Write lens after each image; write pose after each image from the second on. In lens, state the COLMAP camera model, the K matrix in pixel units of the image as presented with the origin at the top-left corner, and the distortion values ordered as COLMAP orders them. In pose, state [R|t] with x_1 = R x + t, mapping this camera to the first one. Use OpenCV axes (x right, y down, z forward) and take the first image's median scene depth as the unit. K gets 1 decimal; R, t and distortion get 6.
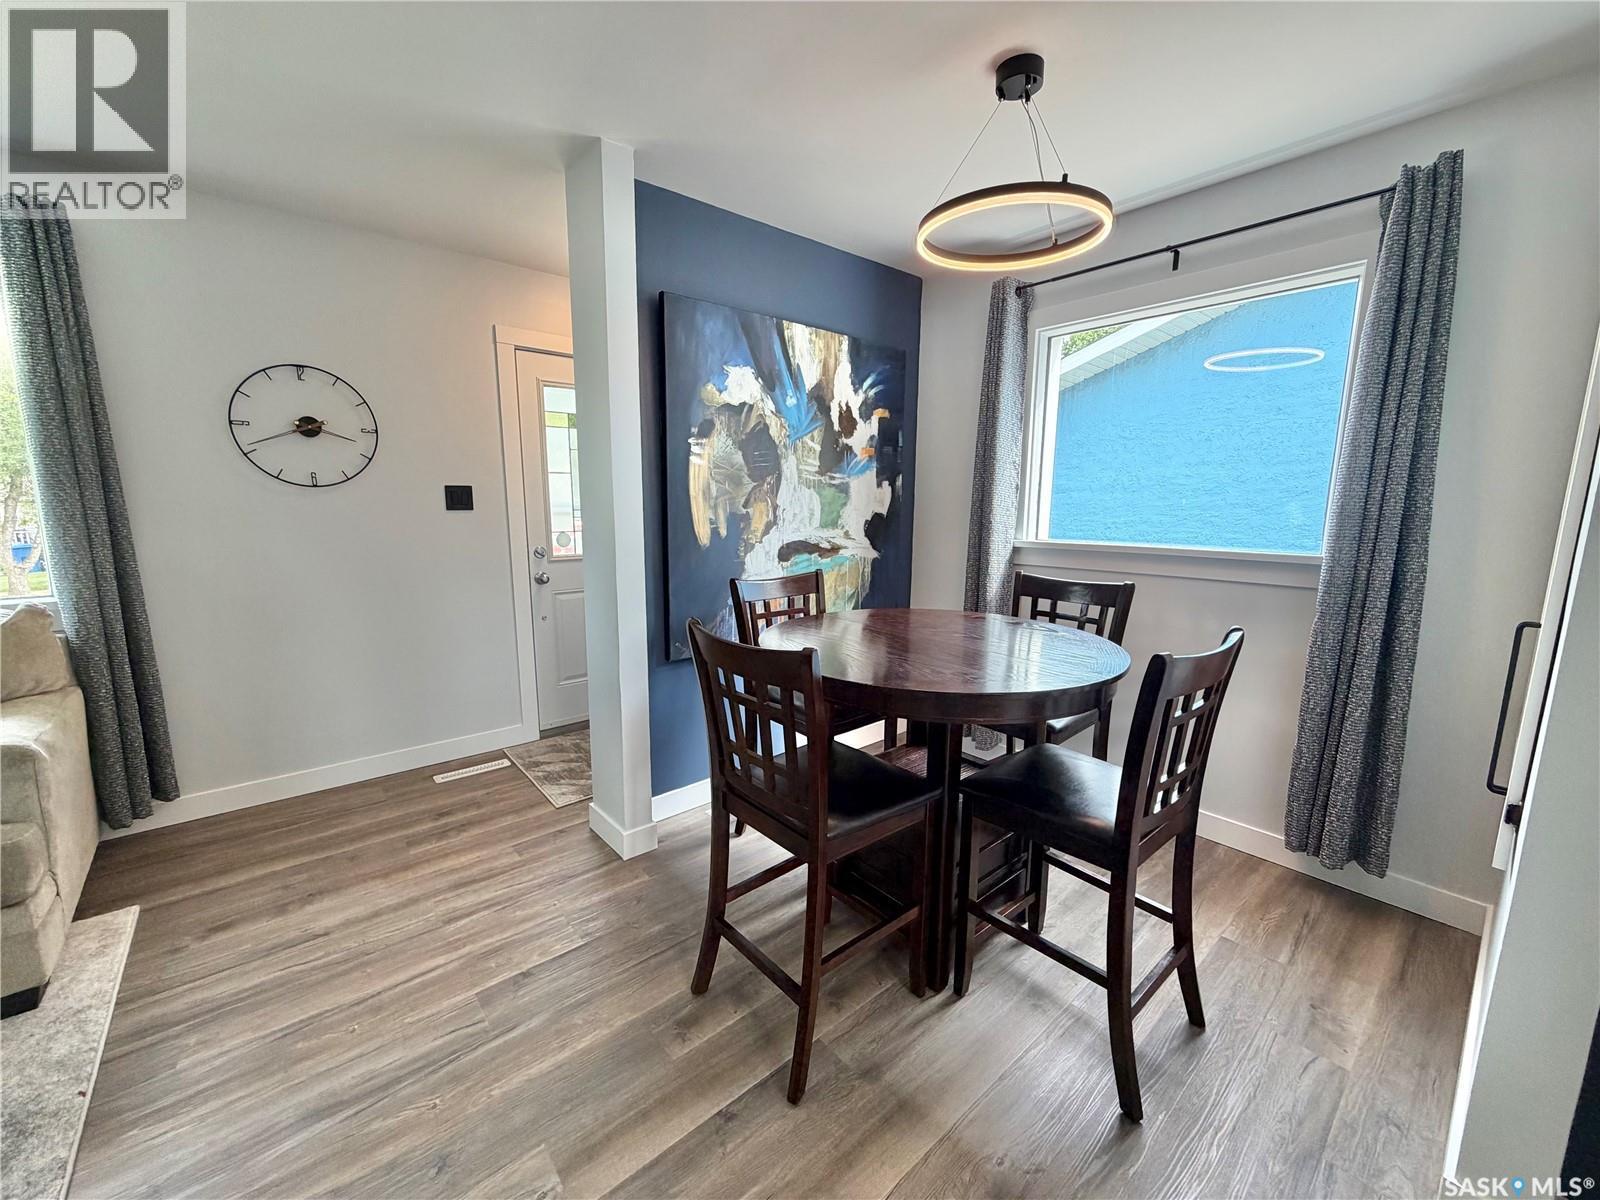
lens RADIAL K [[636.3, 0, 791.3], [0, 636.3, 601.8], [0, 0, 1]] dist [0.000808, -0.000070]
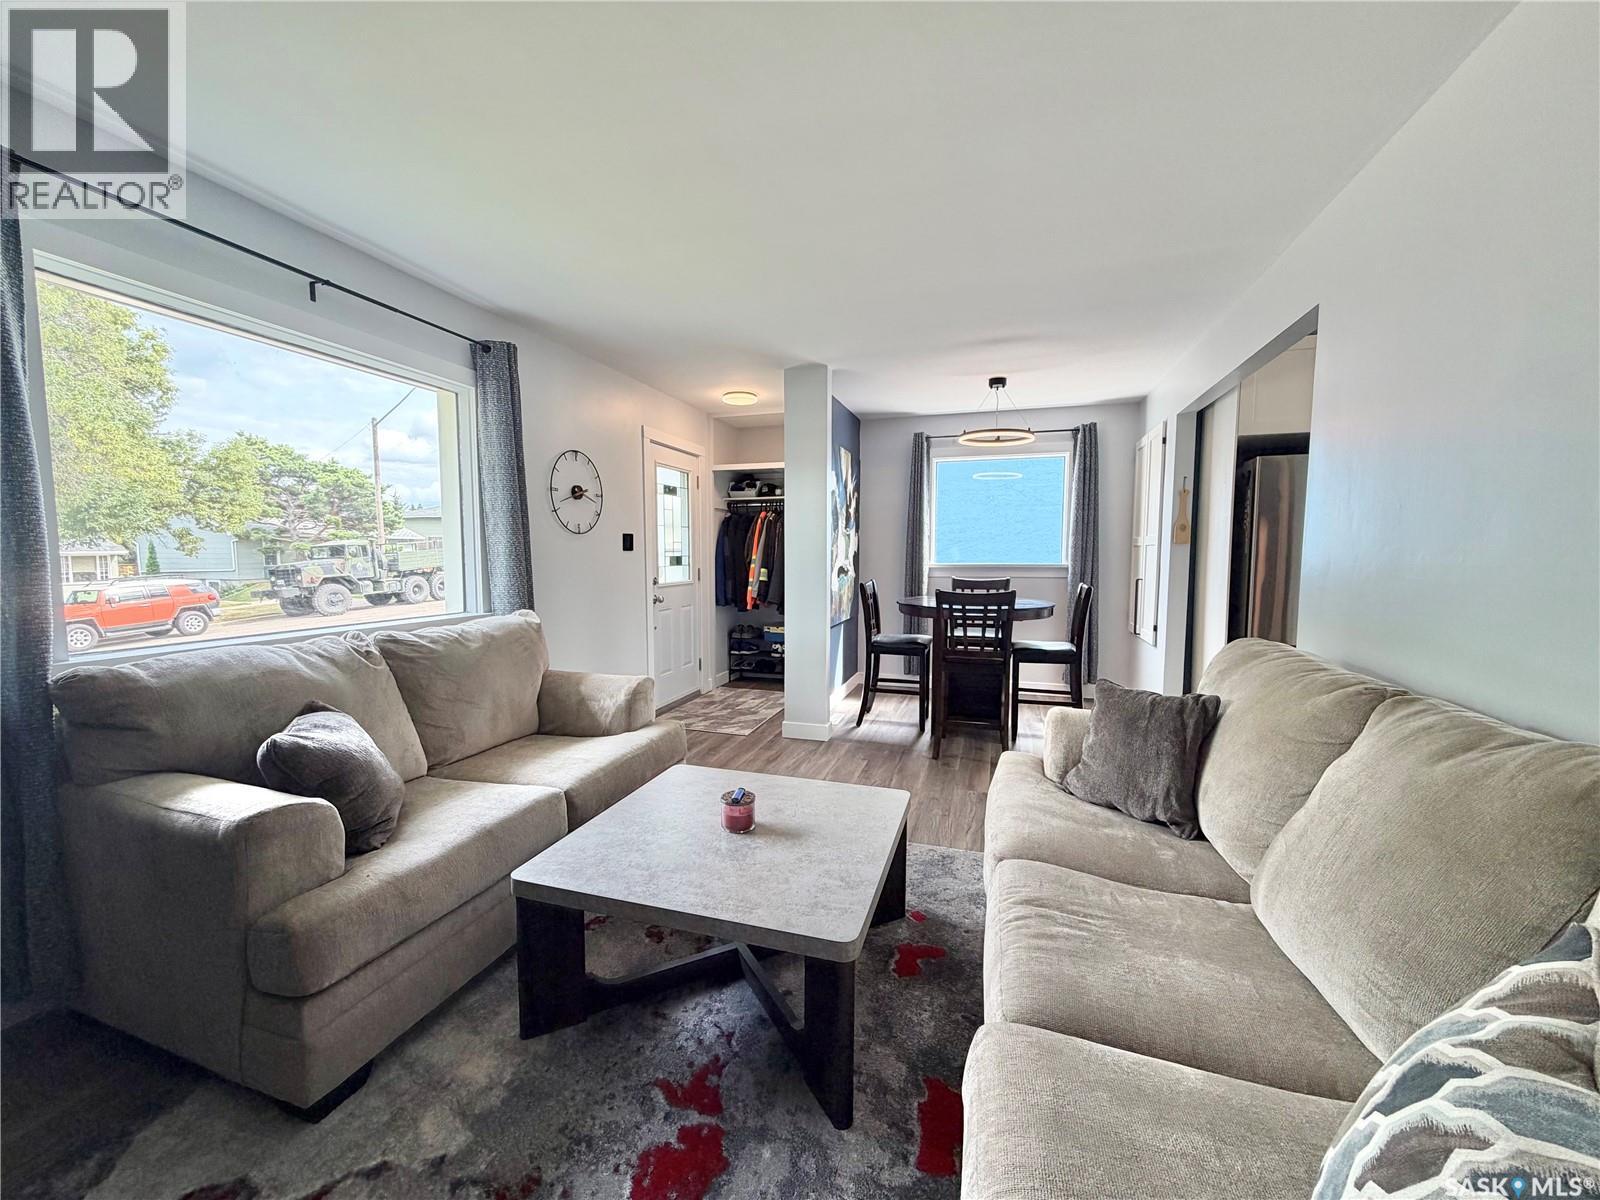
lens RADIAL K [[636.3, 0, 796.4], [0, 636.3, 599.0], [0, 0, 1]] dist [0.000808, -0.000070]
pose [[0.851060, -0.045772, 0.523070, -1.105725], [0.087745, 0.994583, -0.055733, 0.087540], [-0.517686, 0.093329, 0.850465, -0.454654]]
